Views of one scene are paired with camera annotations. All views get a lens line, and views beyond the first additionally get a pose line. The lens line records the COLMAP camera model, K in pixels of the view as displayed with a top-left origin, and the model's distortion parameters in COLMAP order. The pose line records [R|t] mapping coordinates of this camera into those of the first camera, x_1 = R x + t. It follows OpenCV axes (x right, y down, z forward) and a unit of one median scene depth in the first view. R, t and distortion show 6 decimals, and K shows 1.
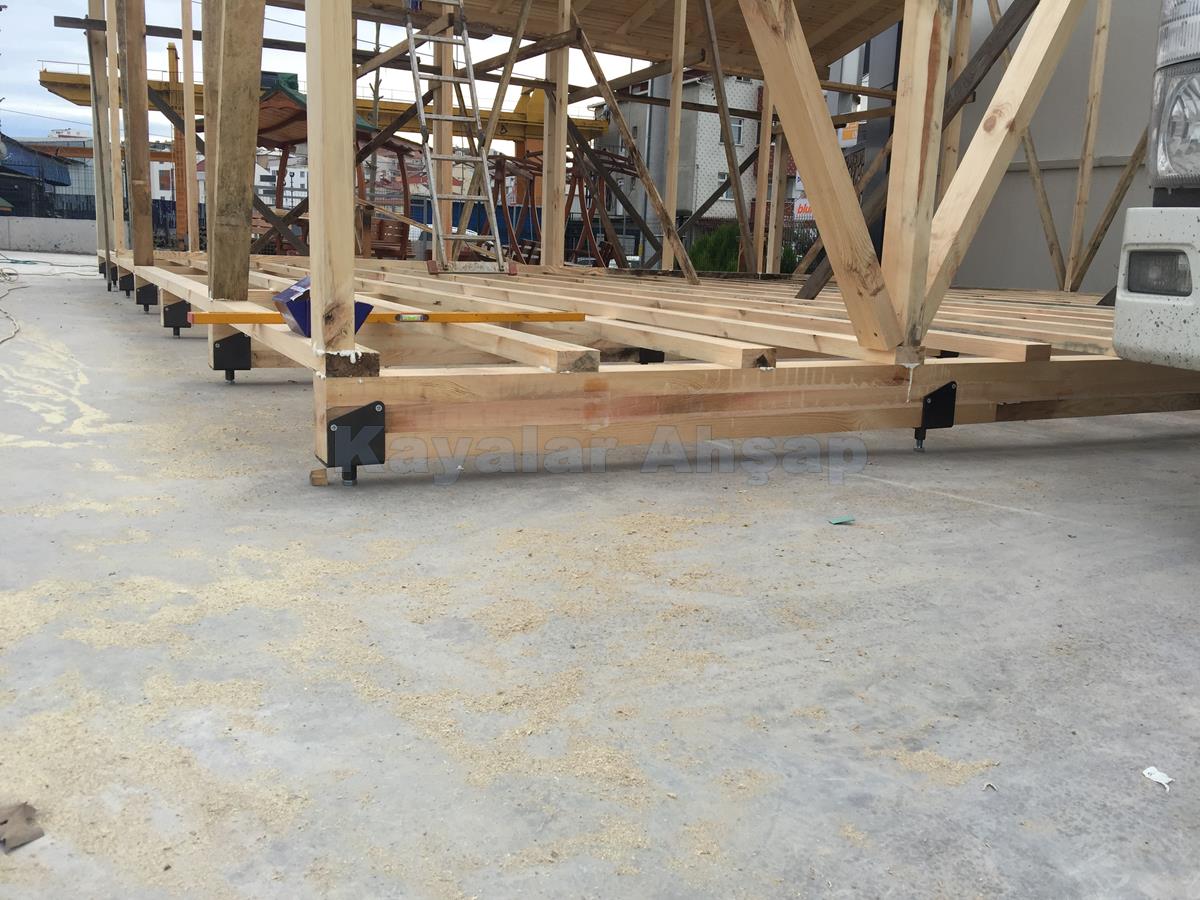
lens RADIAL K [[1046.4, 0, 598.3], [0, 1046.4, 449.1], [0, 0, 1]] dist [0.076676, -0.125412]
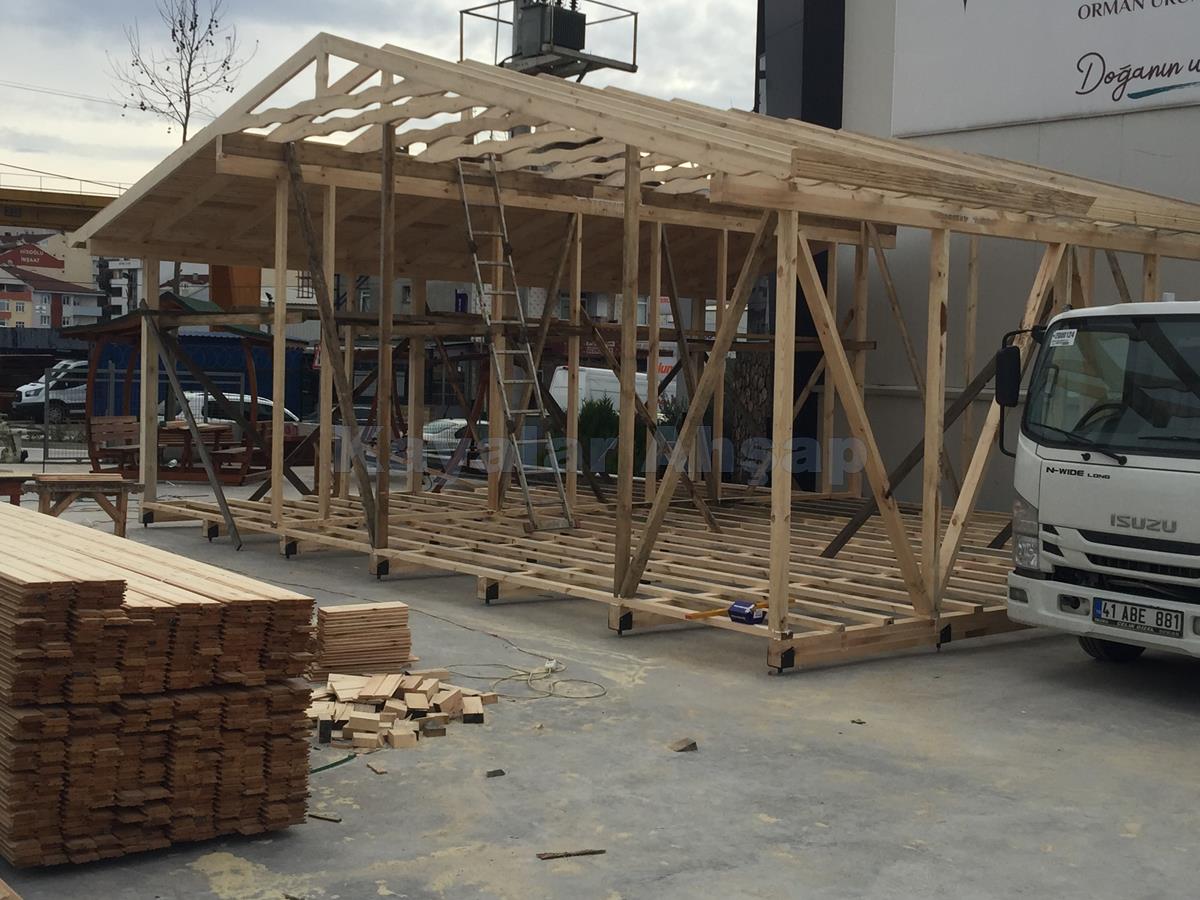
lens RADIAL K [[1537.9, 0, 600.5], [0, 1537.9, 449.4], [0, 0, 1]] dist [-0.025086, 0.000000]
pose [[0.979708, -0.027935, 0.198472, -1.258272], [0.054572, 0.990005, -0.130043, -0.047554], [-0.192855, 0.138235, 0.971441, -2.584020]]
